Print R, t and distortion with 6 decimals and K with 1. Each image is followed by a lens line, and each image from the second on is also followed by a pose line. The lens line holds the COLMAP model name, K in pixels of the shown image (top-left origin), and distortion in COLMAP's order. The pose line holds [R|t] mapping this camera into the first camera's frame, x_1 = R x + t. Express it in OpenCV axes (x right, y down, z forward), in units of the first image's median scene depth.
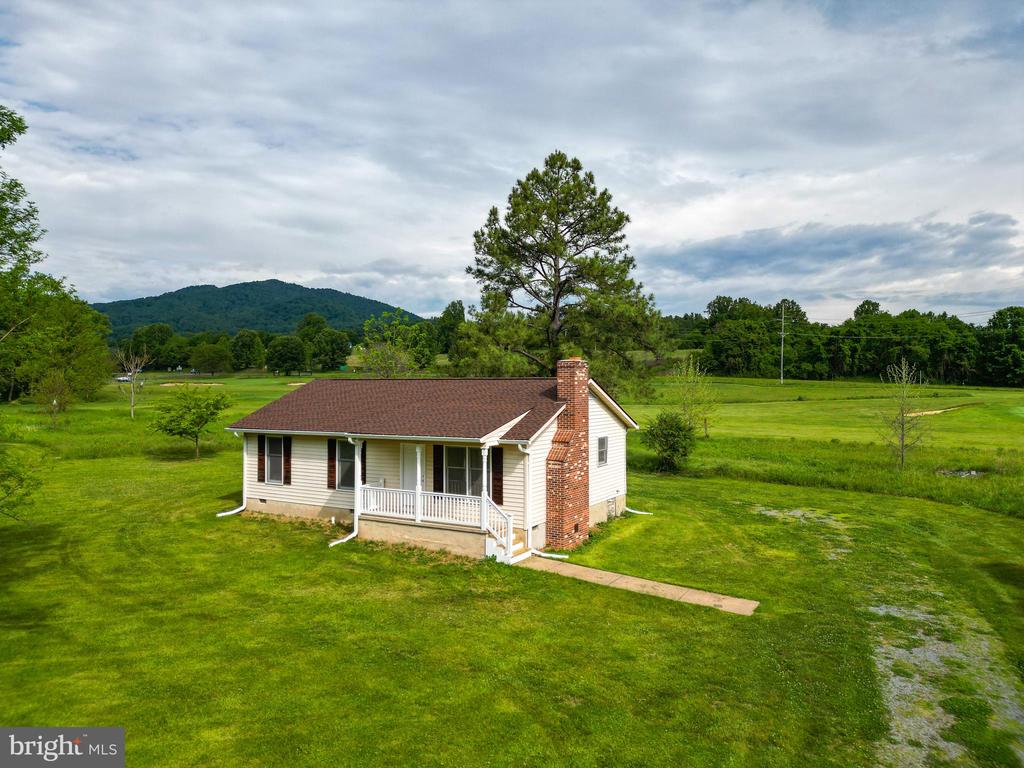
lens RADIAL K [[713.8, 0, 509.6], [0, 713.8, 384.3], [0, 0, 1]] dist [0.079366, -0.077462]
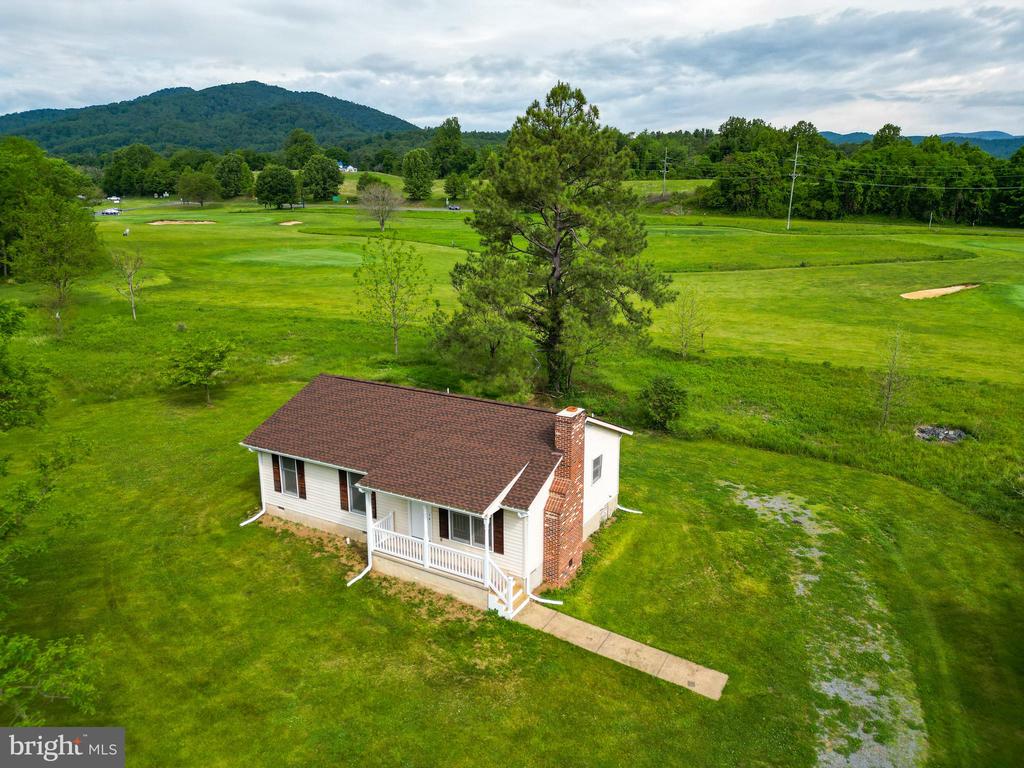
lens RADIAL K [[713.8, 0, 509.6], [0, 713.8, 384.3], [0, 0, 1]] dist [0.079366, -0.077462]
pose [[0.999997, -0.002621, 0.000190, 0.000212], [0.002489, 0.967883, 0.251388, -0.295116], [-0.000843, -0.251386, 0.967886, 0.002385]]
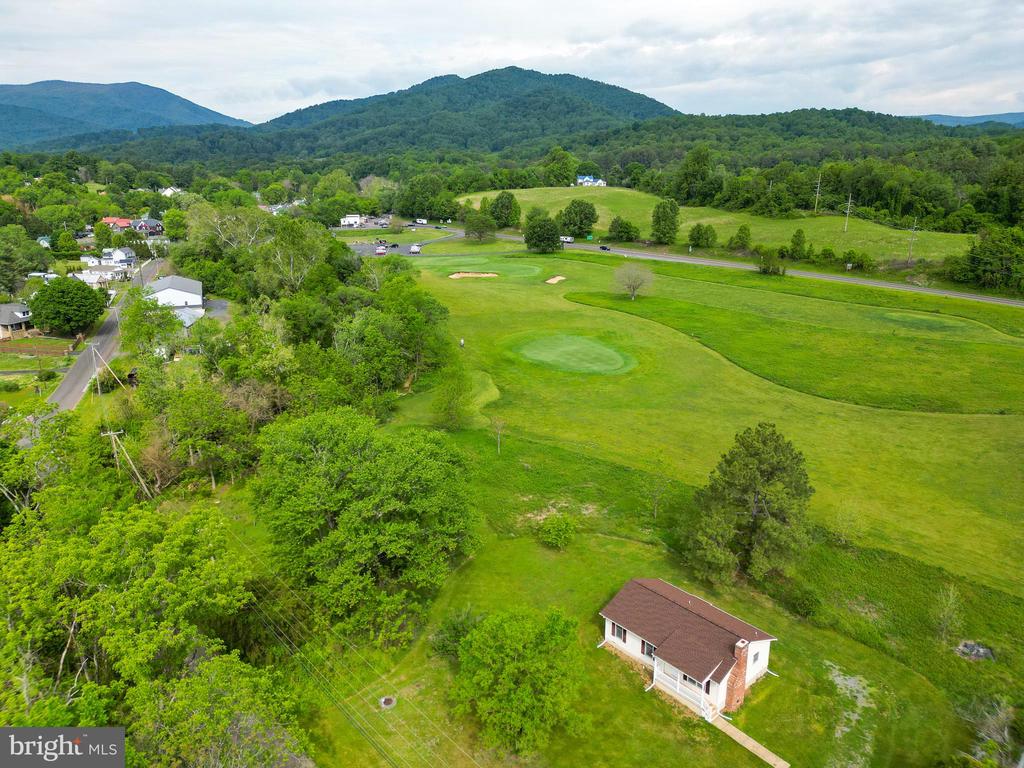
lens RADIAL K [[713.8, 0, 509.6], [0, 713.8, 384.3], [0, 0, 1]] dist [0.079366, -0.077462]
pose [[0.950021, 0.085951, -0.300121, -0.003872], [0.003149, 0.958665, 0.284520, -1.475982], [0.312170, -0.271245, 0.910481, -1.220834]]
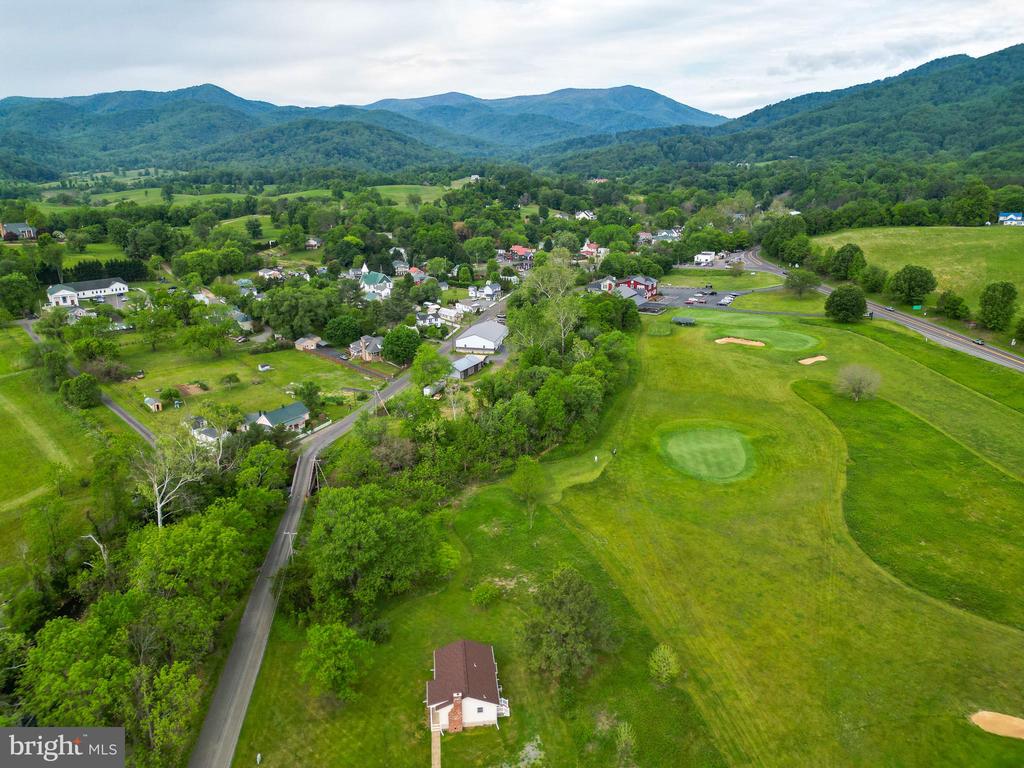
lens RADIAL K [[713.8, 0, 509.6], [0, 713.8, 384.3], [0, 0, 1]] dist [0.079366, -0.077462]
pose [[0.602816, 0.233528, -0.762940, 2.789831], [0.002800, 0.955584, 0.294706, -2.737078], [0.797875, -0.179790, 0.575387, -0.807955]]
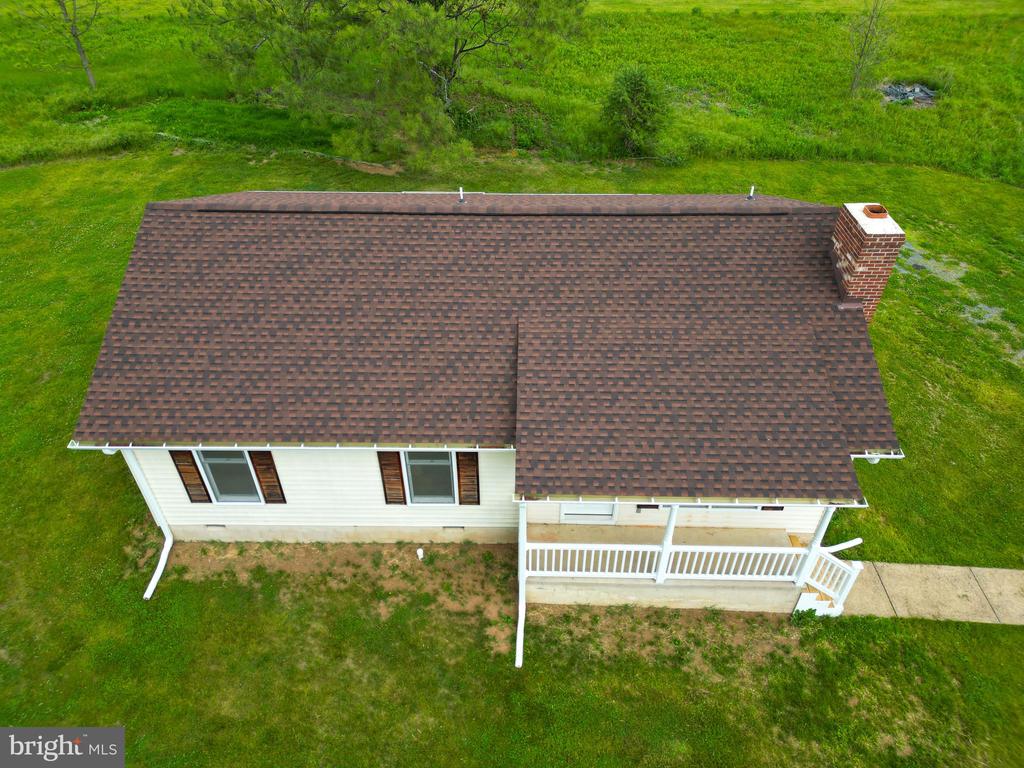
lens RADIAL K [[713.8, 0, 509.6], [0, 713.8, 384.3], [0, 0, 1]] dist [0.079366, -0.077462]
pose [[0.872807, -0.318300, 0.369990, -0.325689], [0.006498, 0.765586, 0.643301, -0.245746], [-0.488022, -0.559074, 0.670277, 0.628464]]
